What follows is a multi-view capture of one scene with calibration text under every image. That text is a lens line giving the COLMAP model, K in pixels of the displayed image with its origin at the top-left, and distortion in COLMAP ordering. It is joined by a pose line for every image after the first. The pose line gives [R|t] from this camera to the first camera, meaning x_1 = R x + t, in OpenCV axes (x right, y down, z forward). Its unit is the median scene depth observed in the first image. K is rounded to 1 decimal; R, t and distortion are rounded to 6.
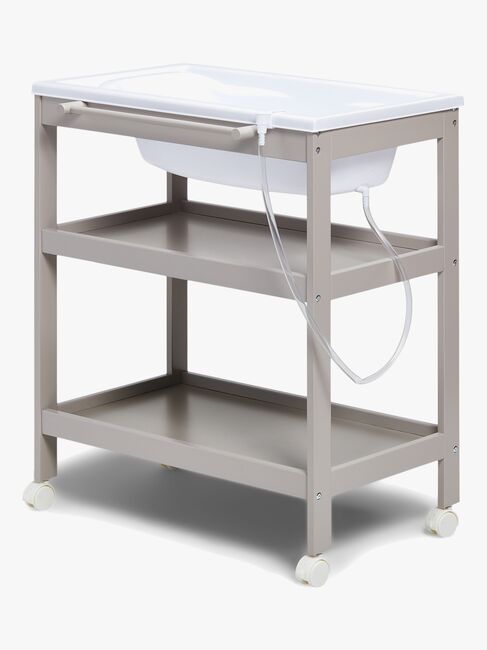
lens RADIAL K [[2342.7, 0, 244.1], [0, 2342.7, 261.6], [0, 0, 1]] dist [0.070515, 4.132380]
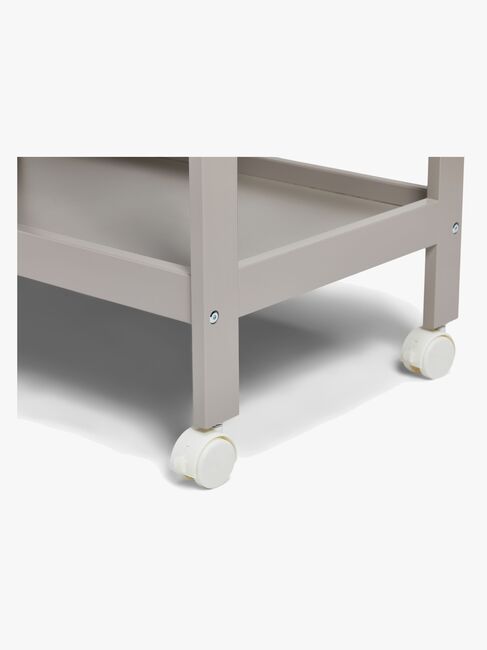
lens RADIAL K [[2327.0, 0, 243.5], [0, 2327.0, 325.0], [0, 0, 1]] dist [1.030604, 0.942196]
pose [[0.999267, -0.007723, 0.037503, 0.016693], [0.003468, 0.993676, 0.112236, 0.039237], [-0.038133, -0.112024, 0.992974, 0.432758]]
